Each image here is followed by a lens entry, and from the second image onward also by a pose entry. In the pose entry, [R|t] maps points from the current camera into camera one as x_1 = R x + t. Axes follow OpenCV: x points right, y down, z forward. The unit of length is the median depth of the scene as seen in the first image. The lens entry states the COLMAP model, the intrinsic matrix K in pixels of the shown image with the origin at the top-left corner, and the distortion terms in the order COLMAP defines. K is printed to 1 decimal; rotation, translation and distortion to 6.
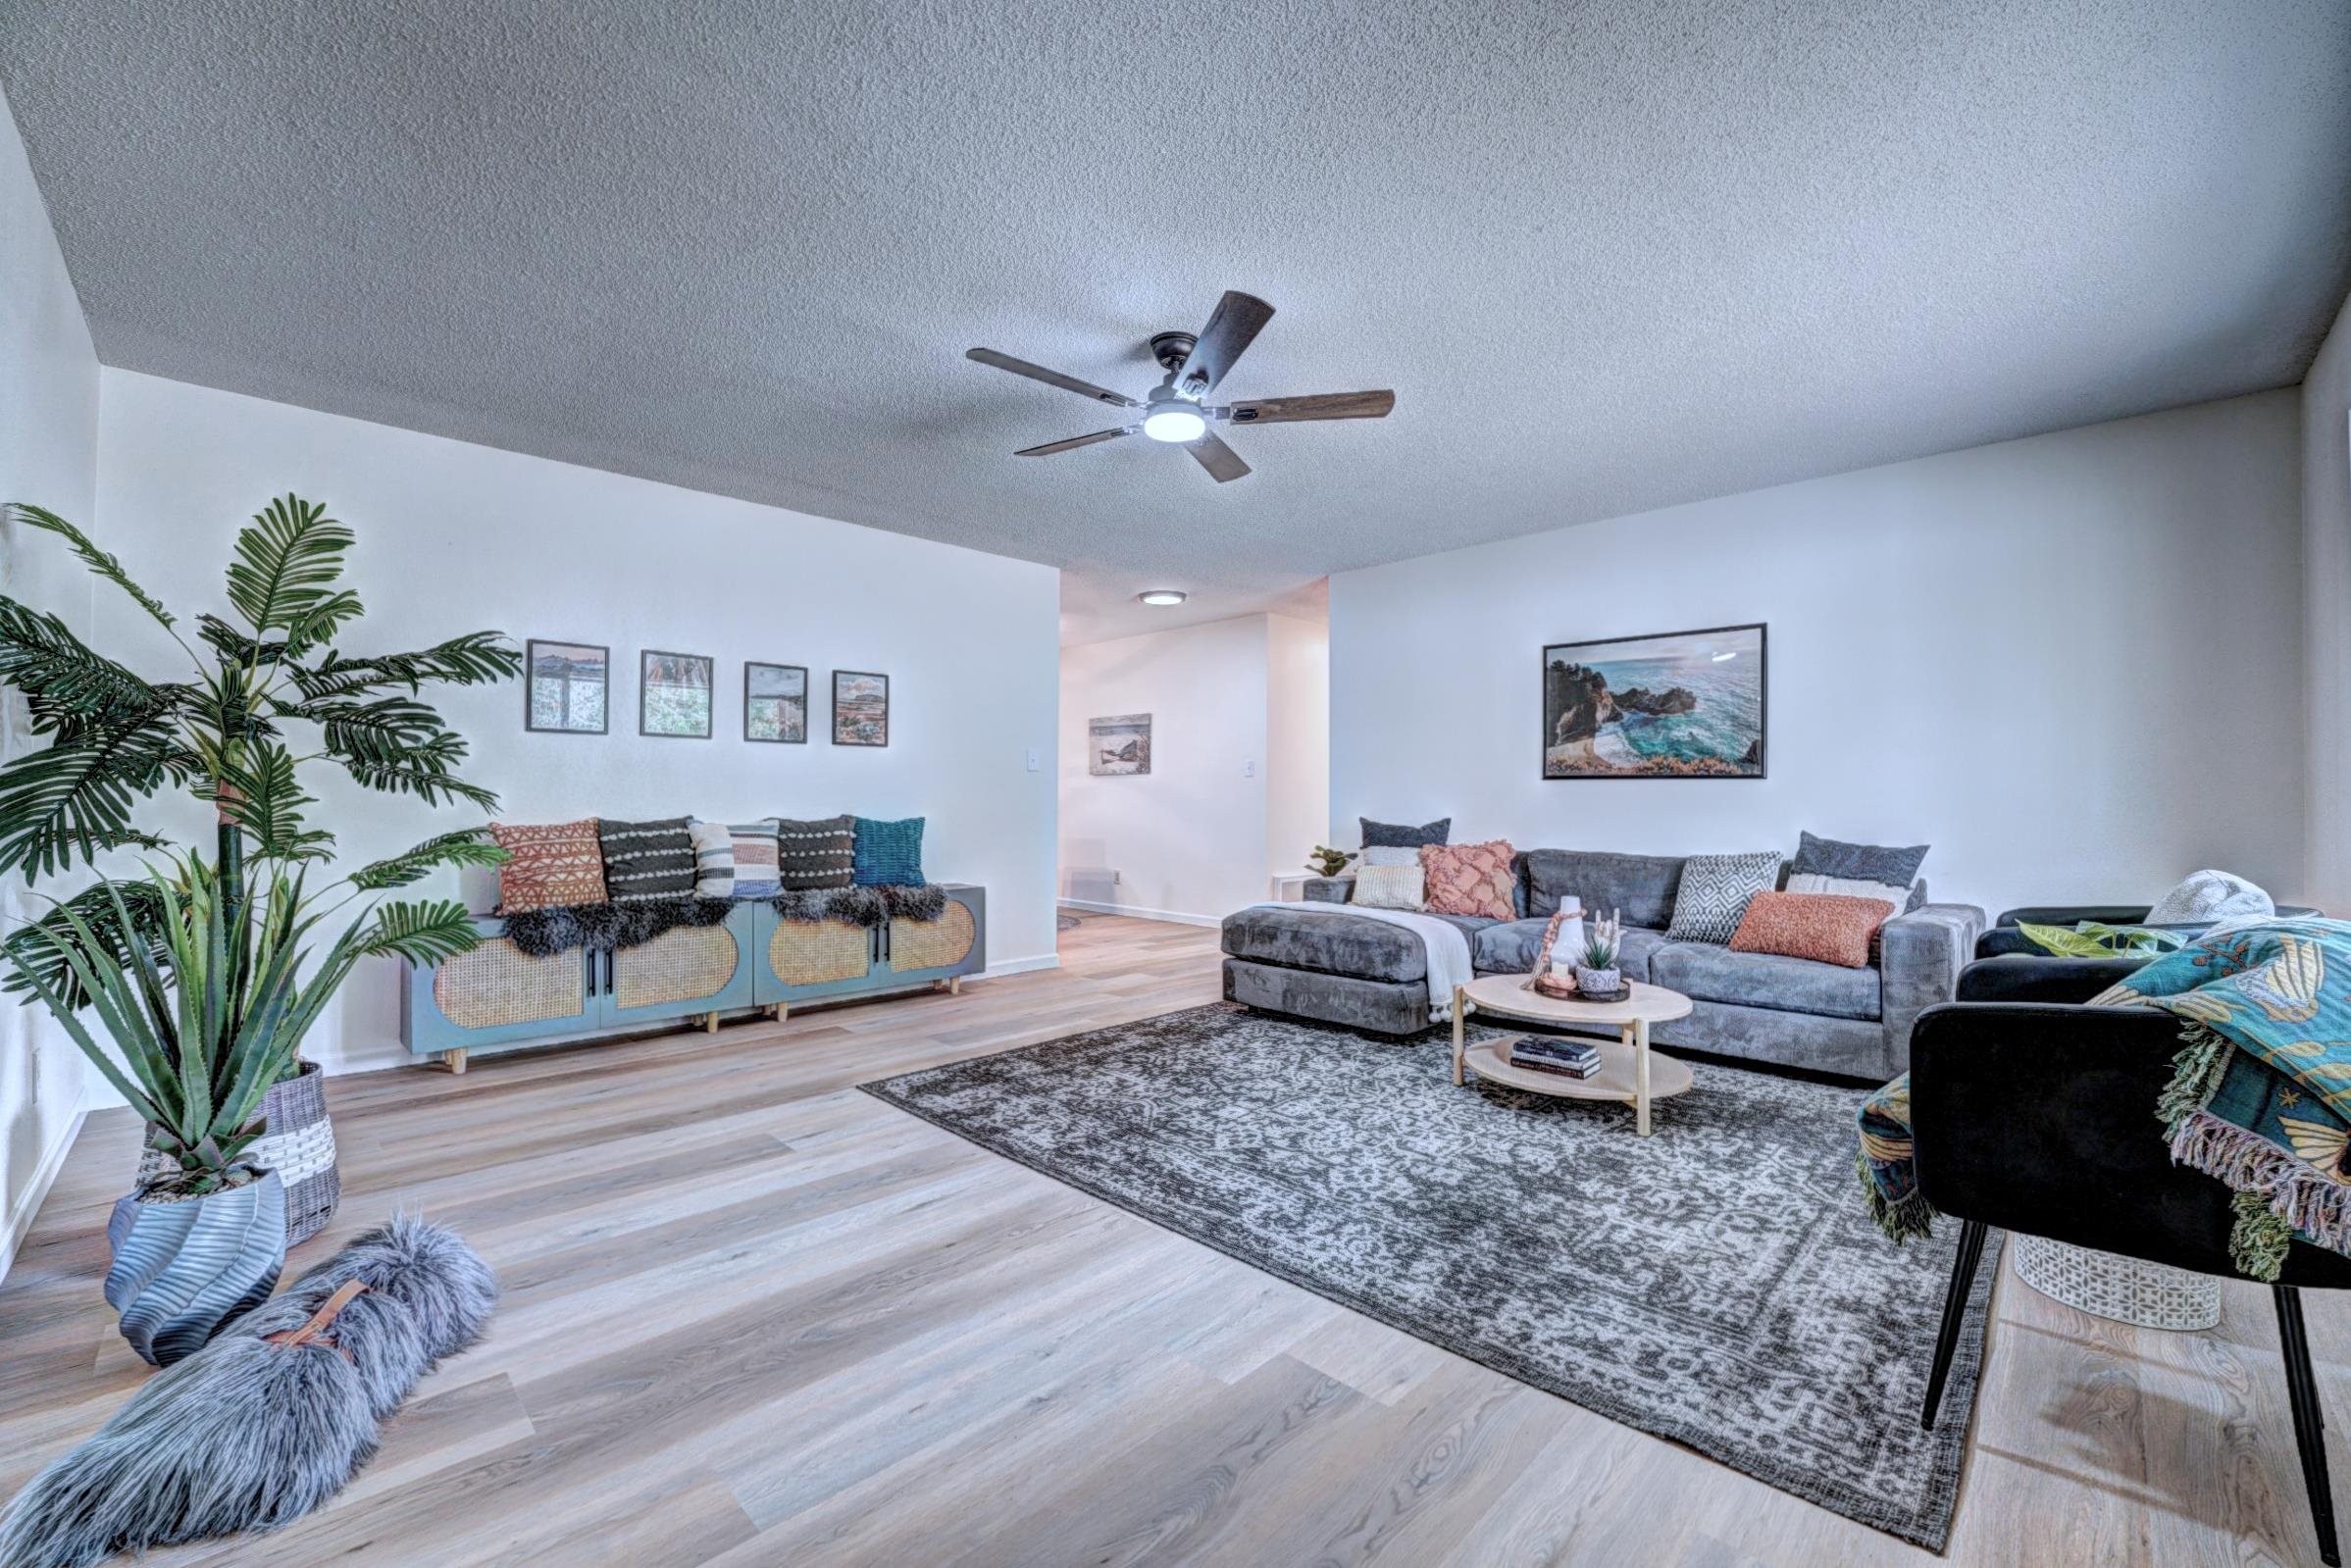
lens RADIAL K [[945.8, 0, 1156.4], [0, 945.8, 789.2], [0, 0, 1]] dist [-0.027407, 0.000112]
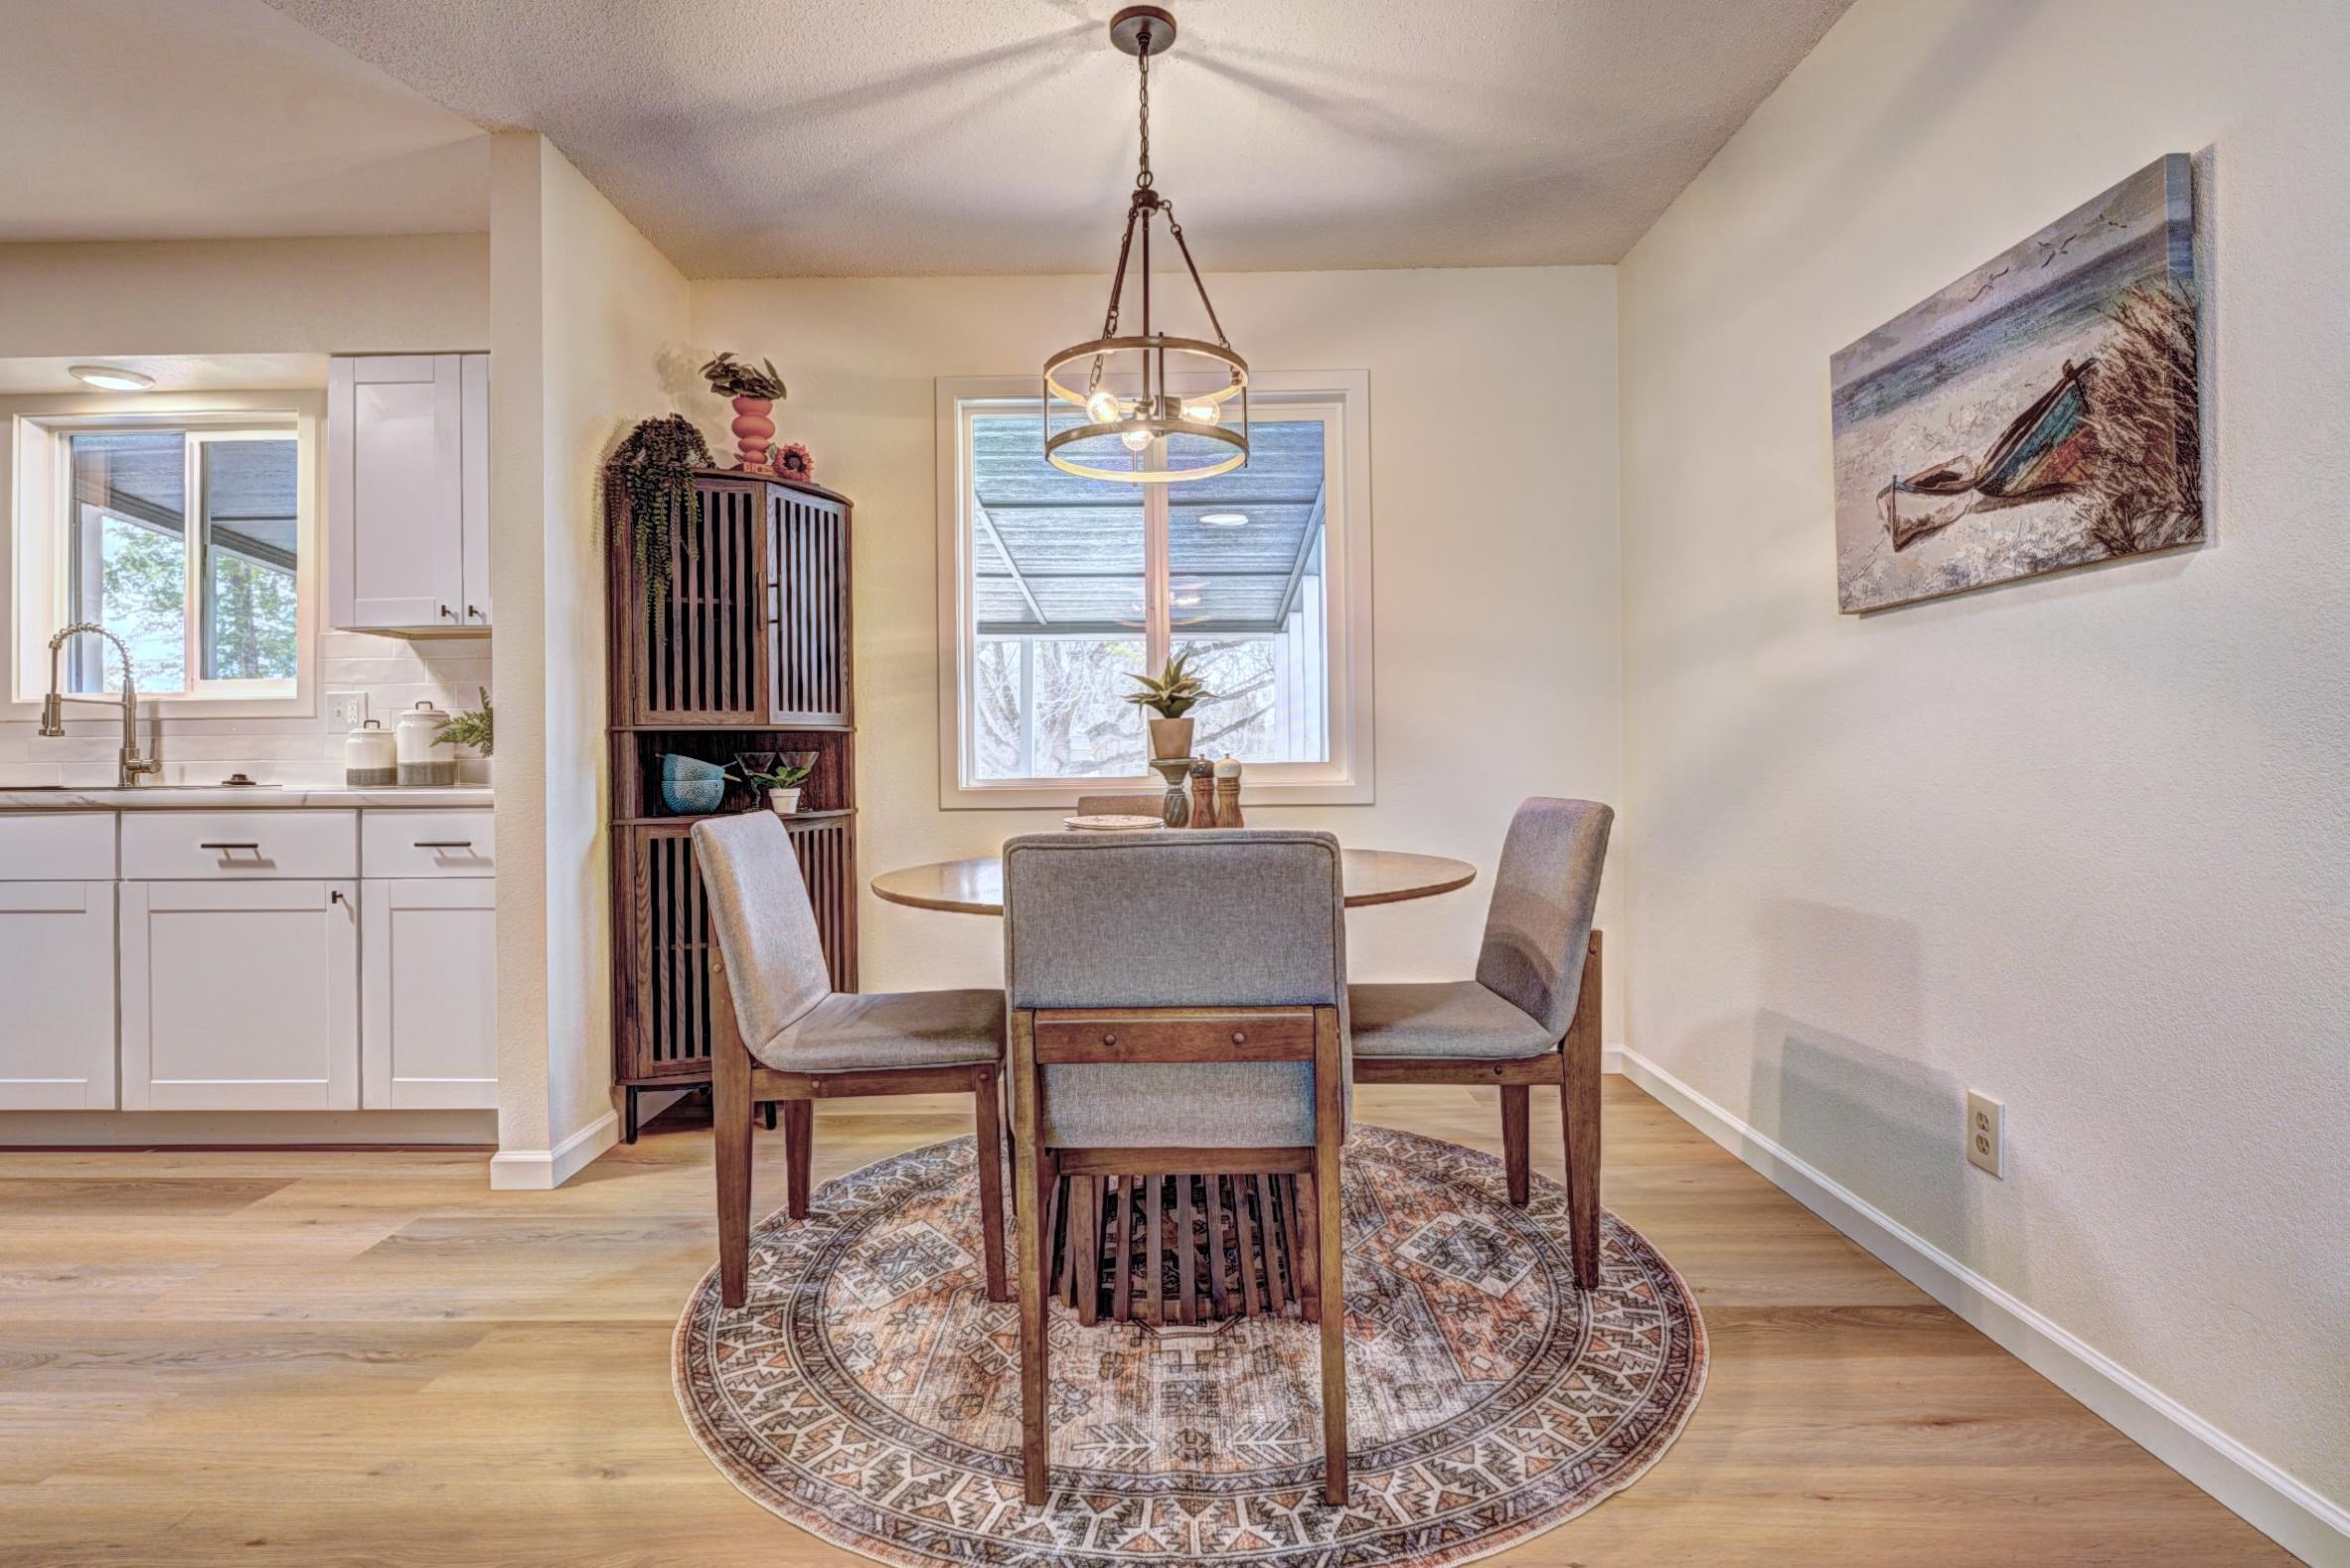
lens RADIAL K [[1142.2, 0, 1165.5], [0, 1142.2, 757.0], [0, 0, 1]] dist [-0.016406, 0.001429]
pose [[0.708159, -0.008526, -0.706001, 0.006884], [0.018055, 0.999819, 0.006036, 0.031571], [0.705822, -0.017021, 0.708185, 1.721686]]
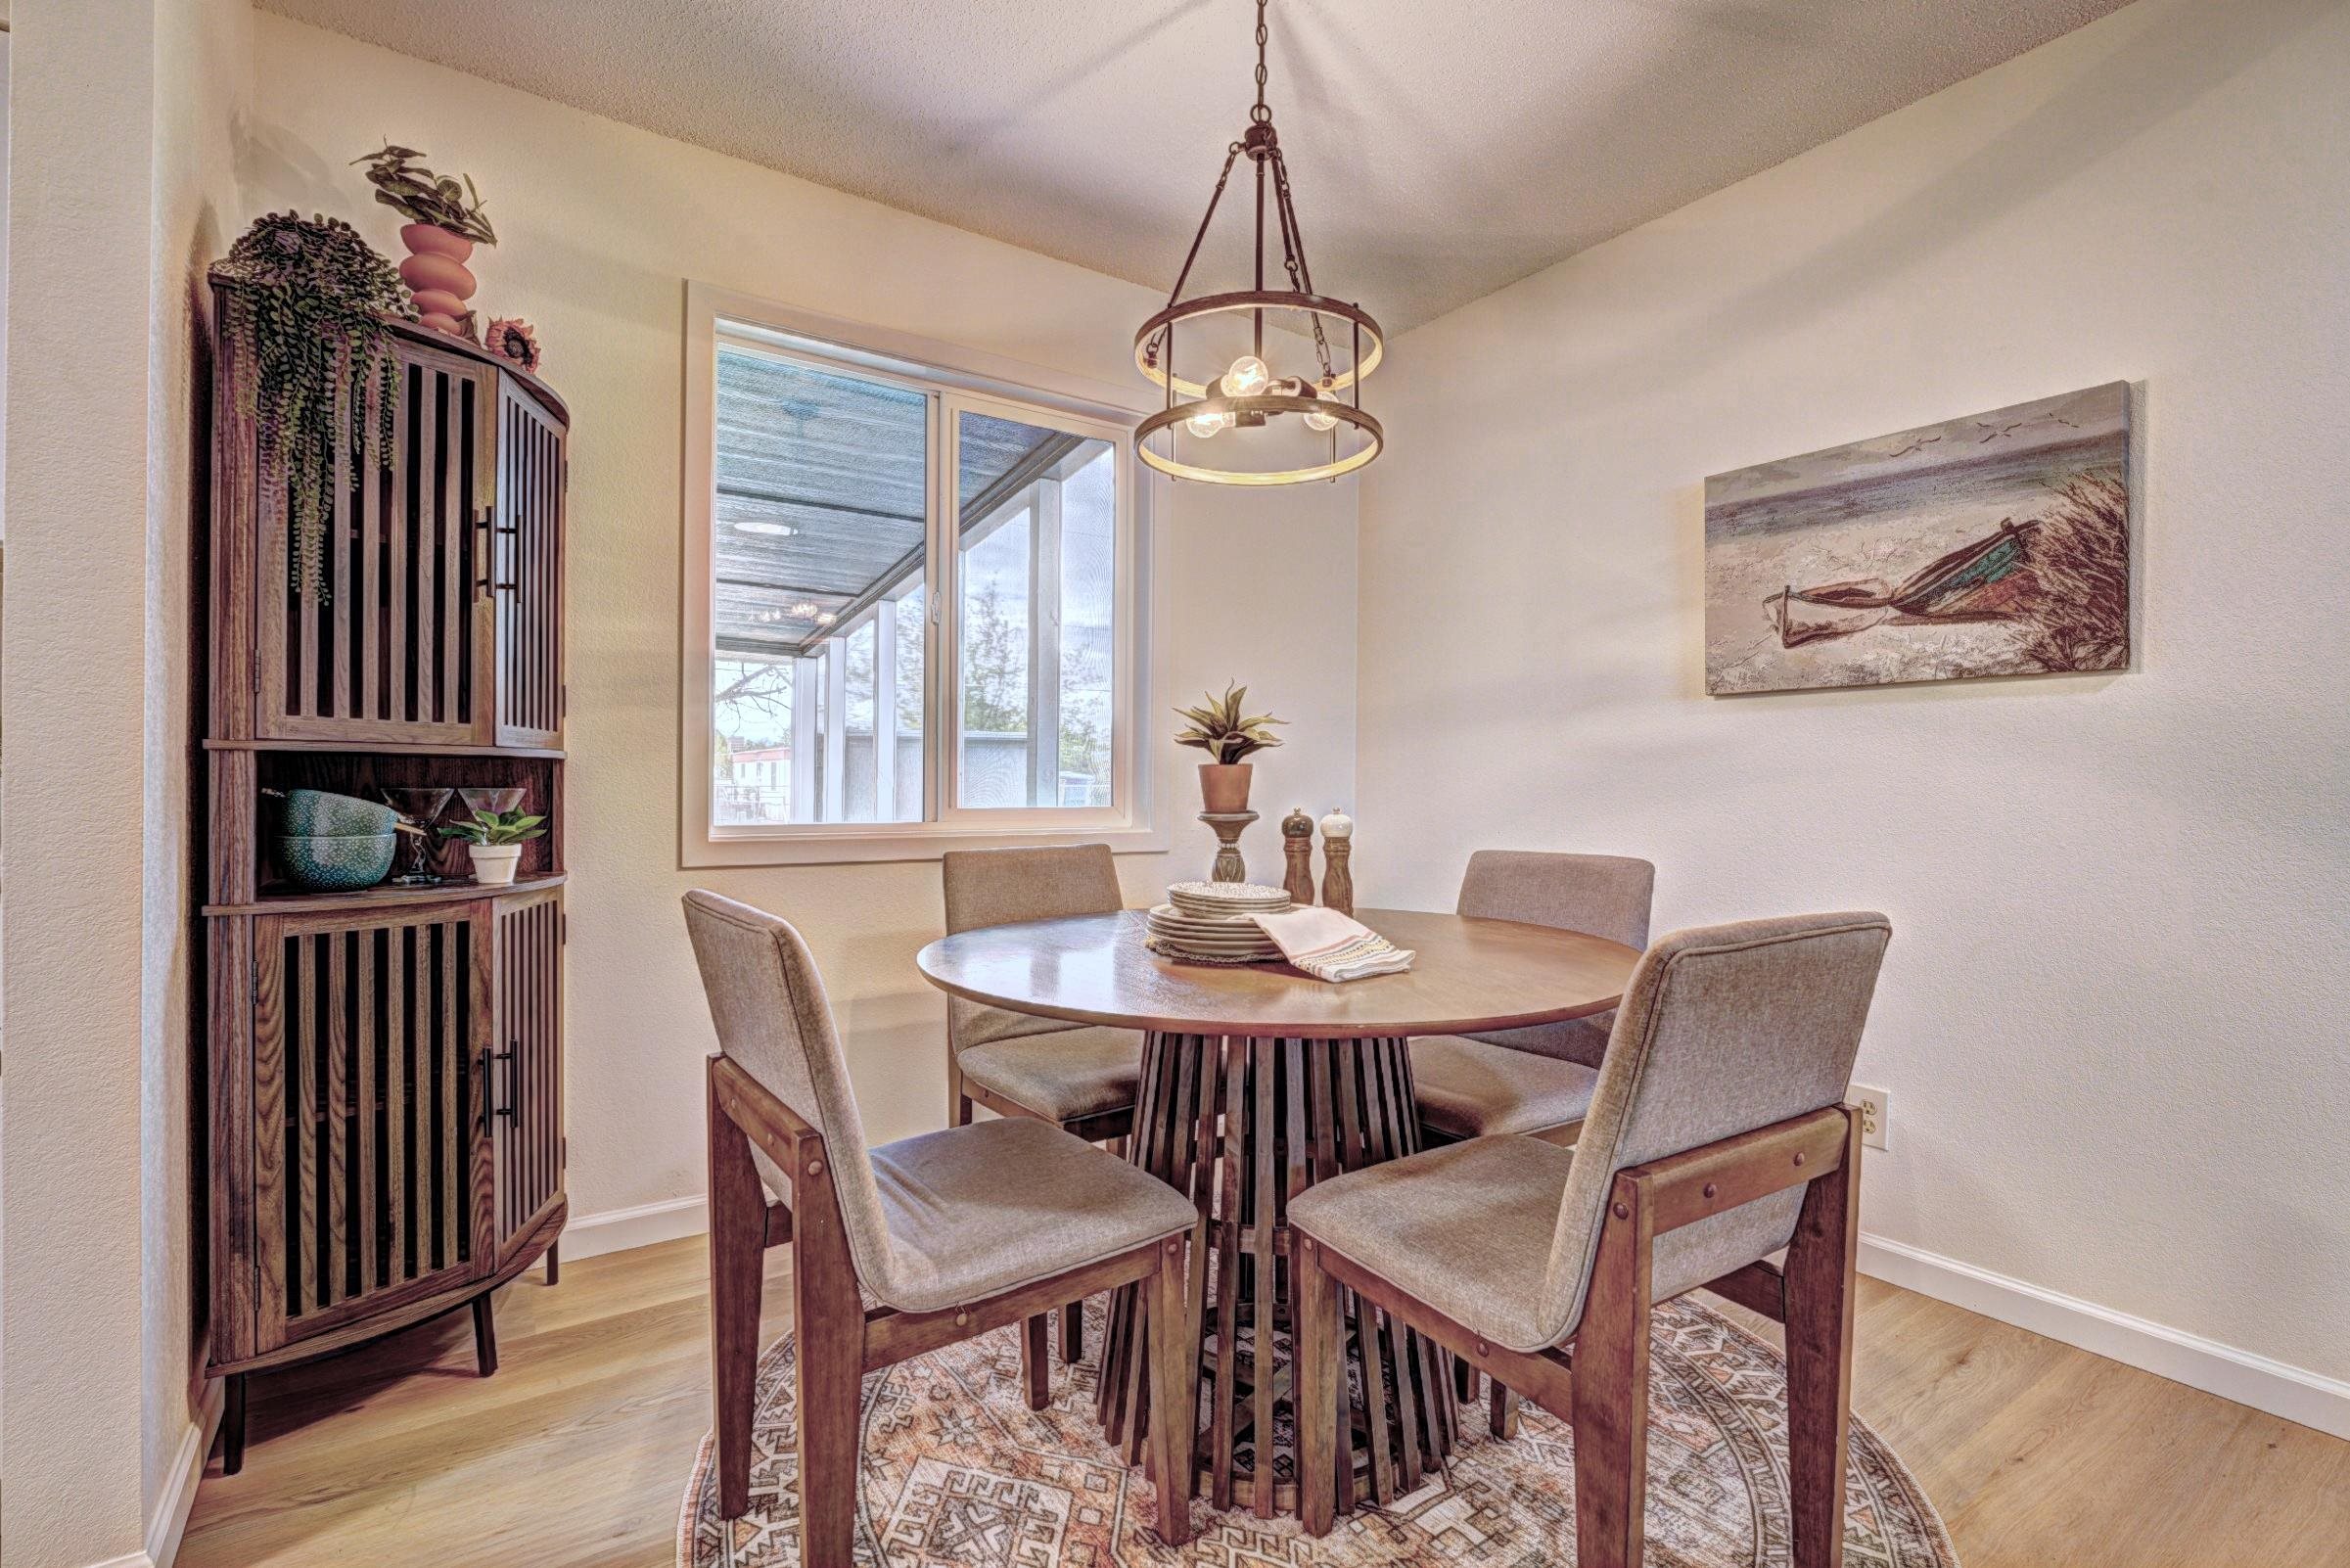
lens RADIAL K [[1071.8, 0, 1164.1], [0, 1071.8, 788.8], [0, 0, 1]] dist [-0.017393, -0.000132]
pose [[0.983336, 0.008712, -0.181587, -0.395893], [-0.006732, 0.999911, 0.011514, 0.019404], [0.181671, -0.010100, 0.983308, 1.674118]]
